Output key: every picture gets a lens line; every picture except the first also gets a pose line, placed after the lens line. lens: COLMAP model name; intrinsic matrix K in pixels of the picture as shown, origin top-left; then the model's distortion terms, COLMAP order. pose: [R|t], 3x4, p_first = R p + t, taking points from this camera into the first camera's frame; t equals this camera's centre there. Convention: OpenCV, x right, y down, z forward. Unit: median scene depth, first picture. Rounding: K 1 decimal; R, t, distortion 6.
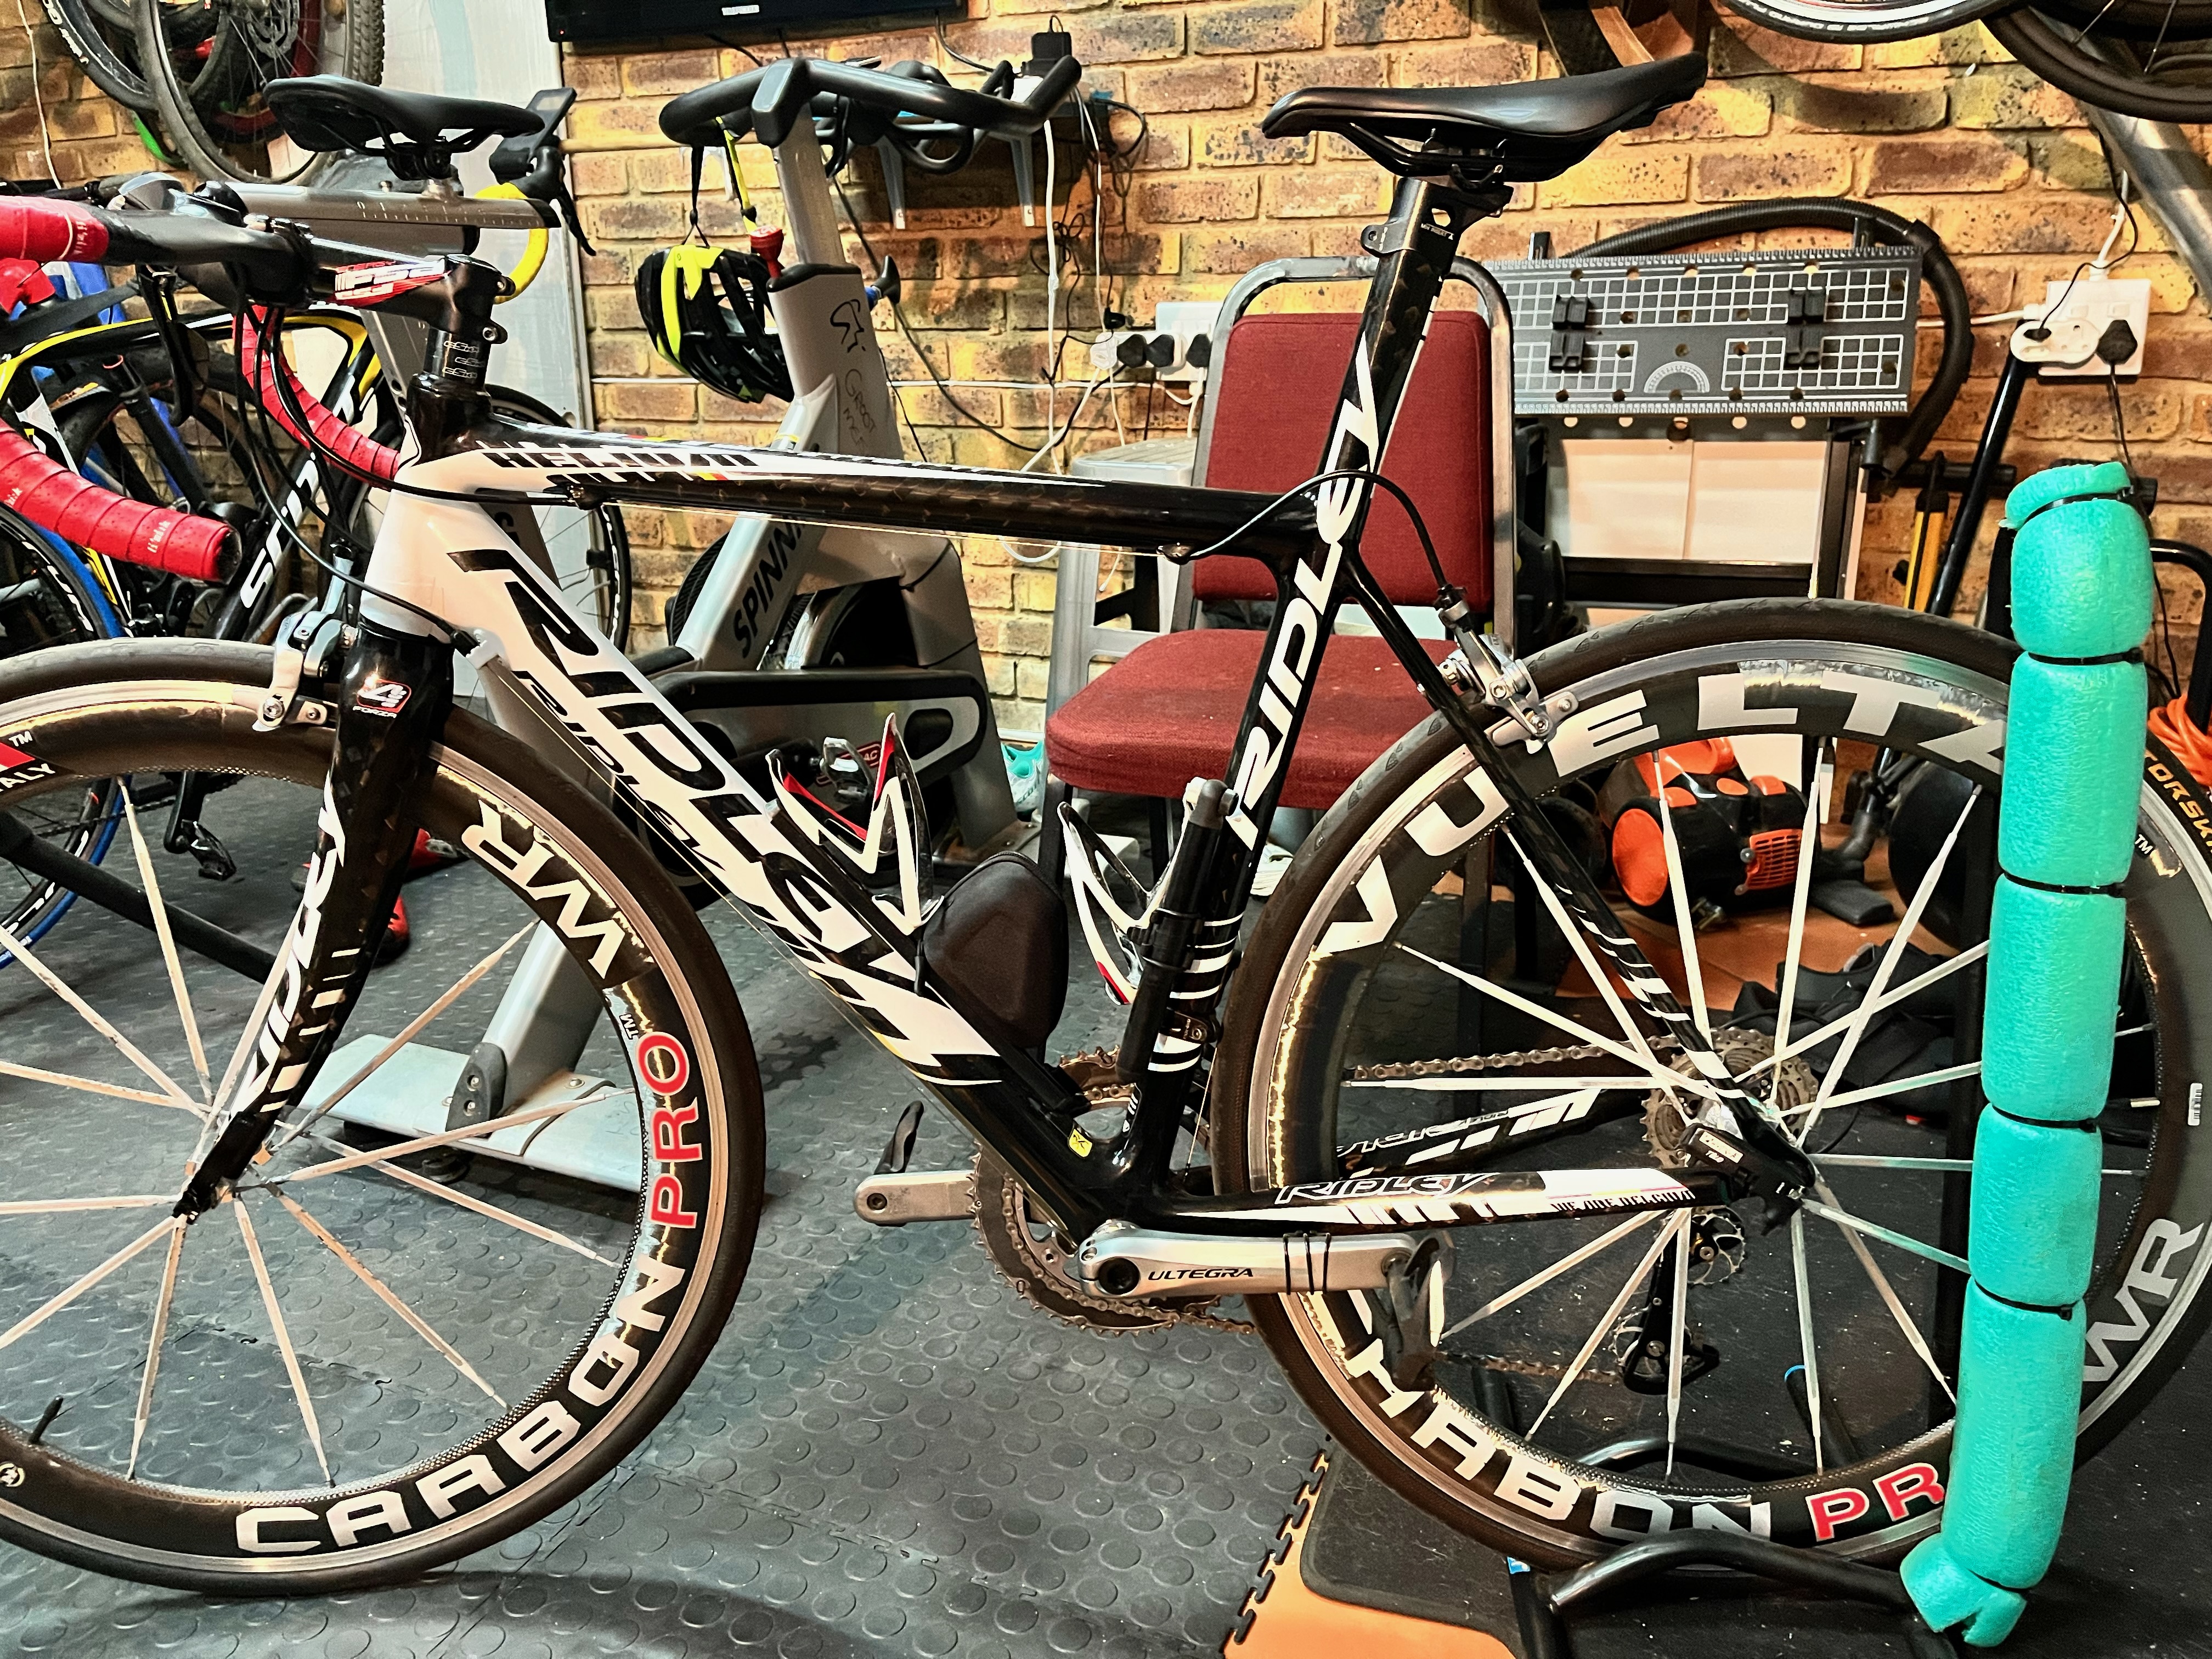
lens RADIAL K [[1640.3, 0, 1106.0], [0, 1640.3, 829.5], [0, 0, 1]] dist [0.094557, 0.001139]
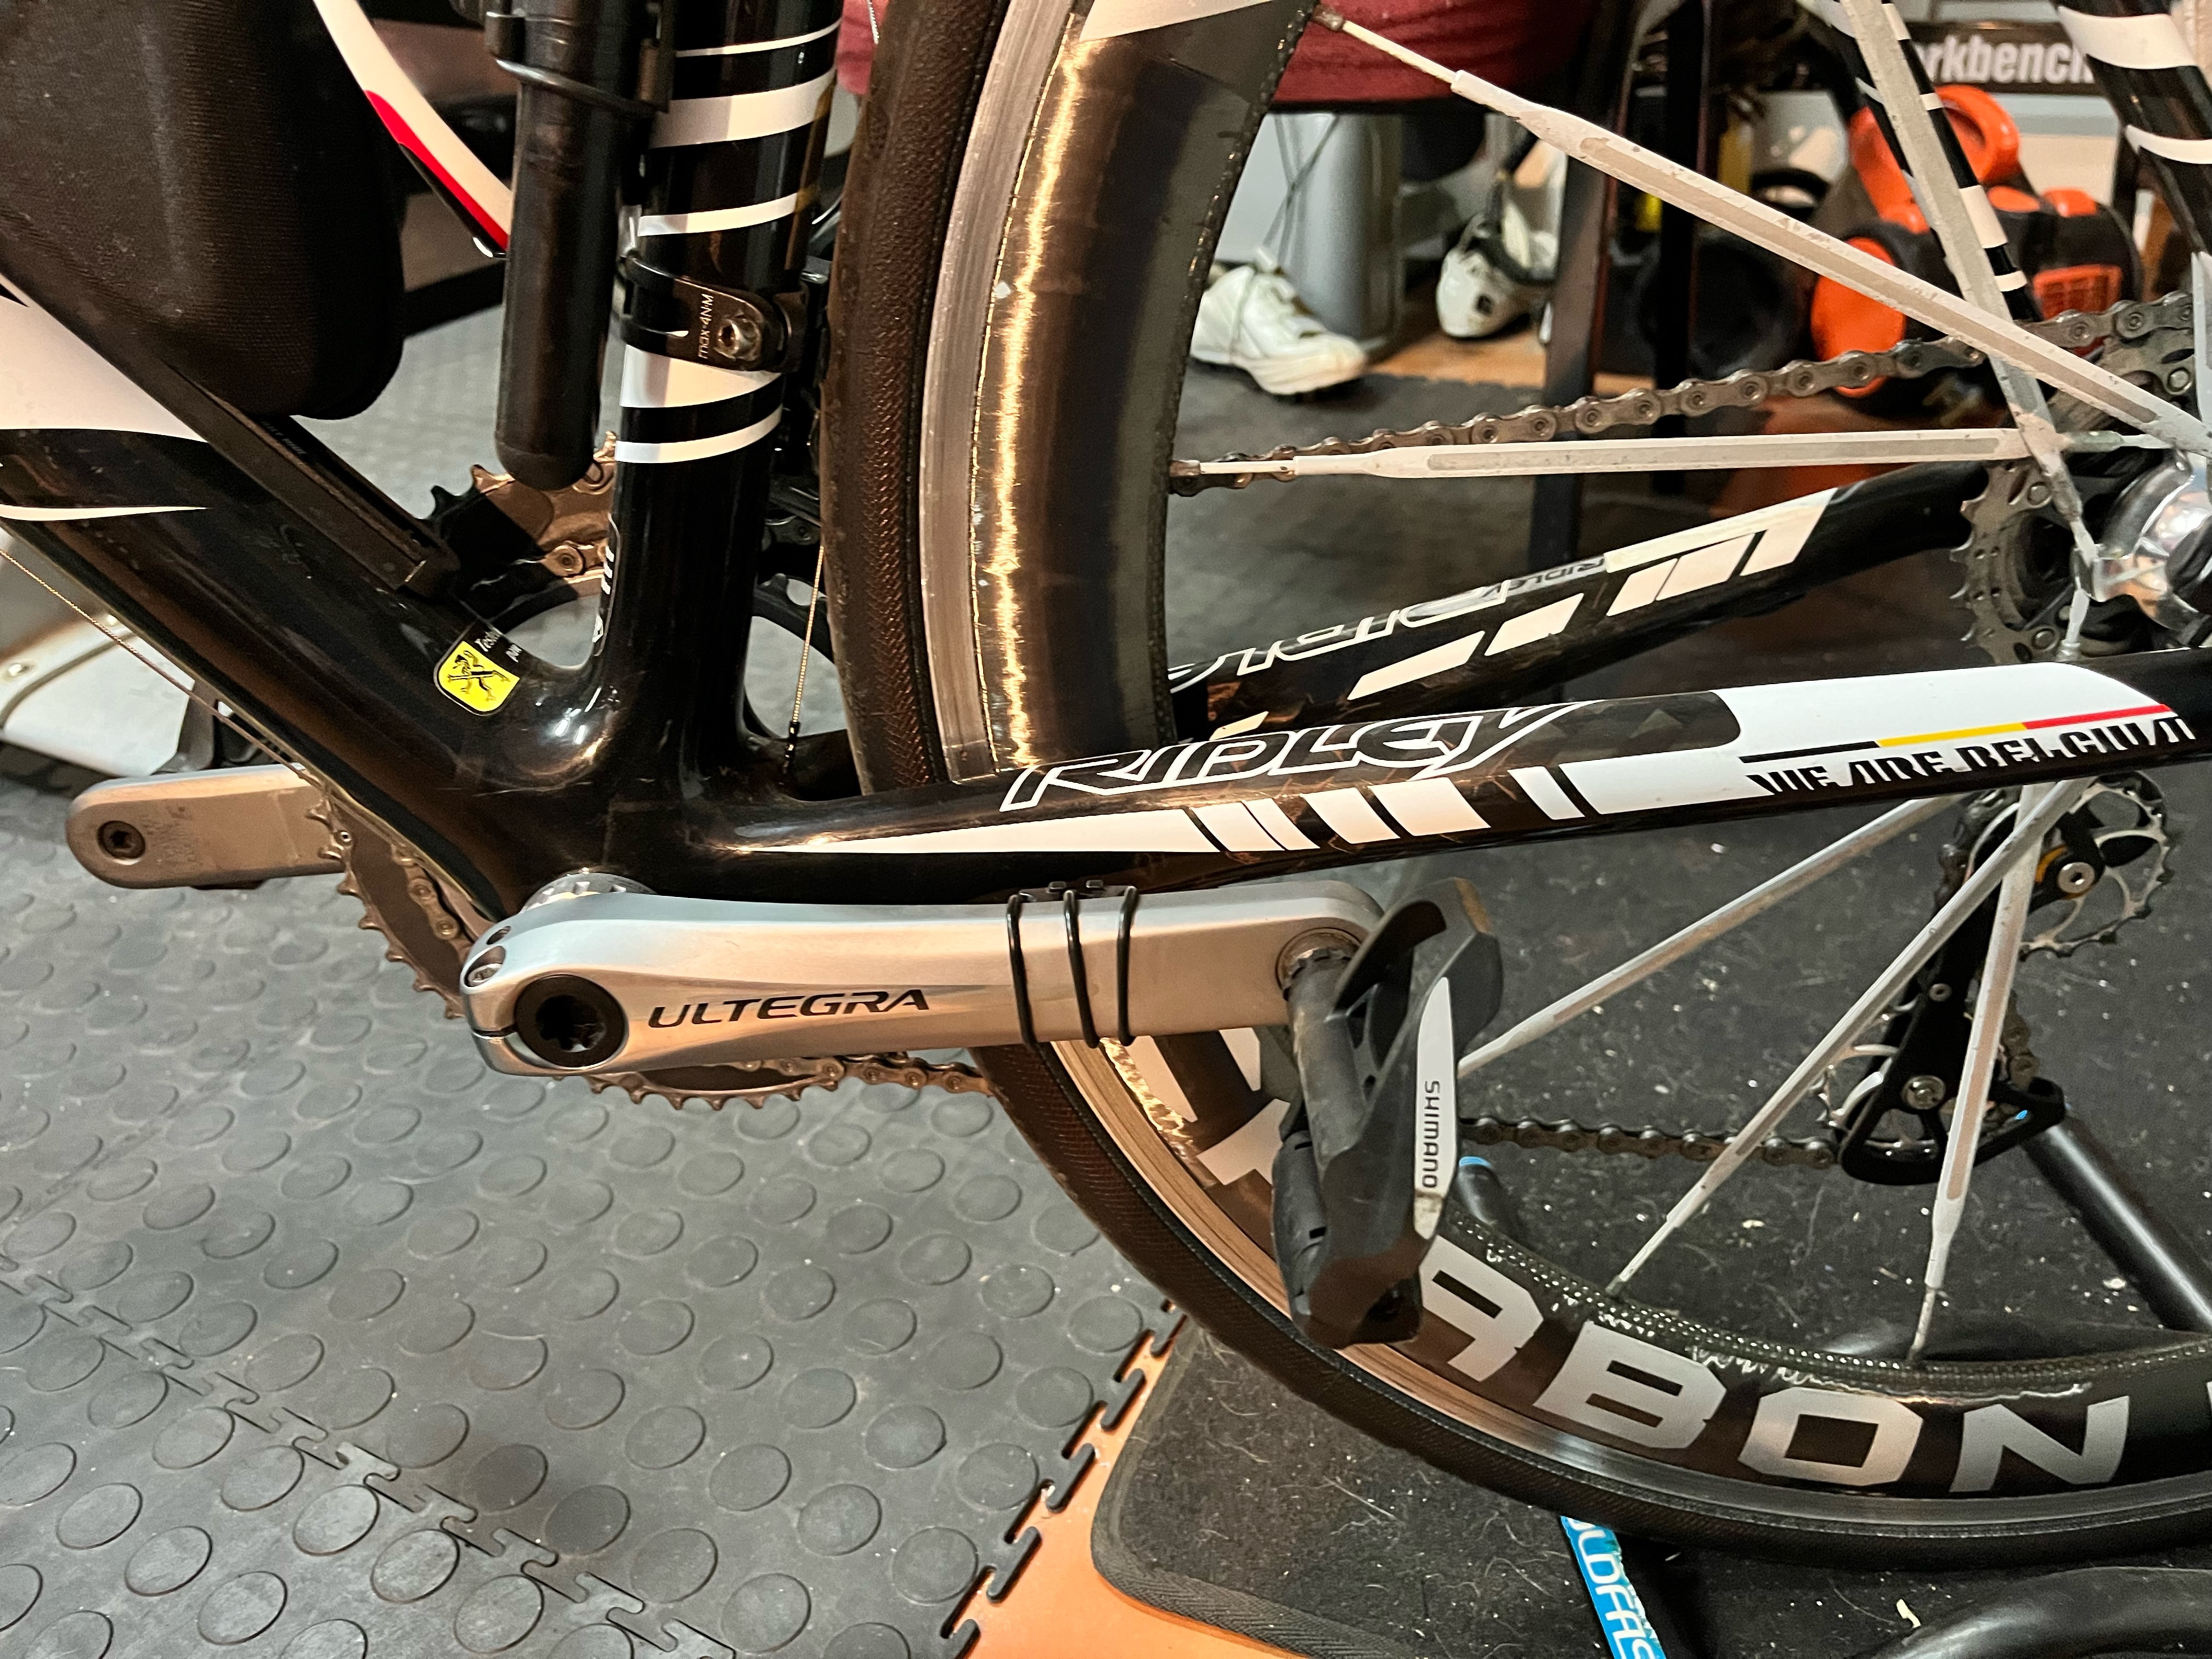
lens RADIAL K [[1660.8, 0, 1106.0], [0, 1660.8, 829.5], [0, 0, 1]] dist [0.002020, -0.094966]
pose [[0.998956, -0.040821, 0.020526, 0.116614], [0.034903, 0.971670, 0.233750, 0.141055], [-0.029487, -0.232790, 0.972080, 0.621633]]
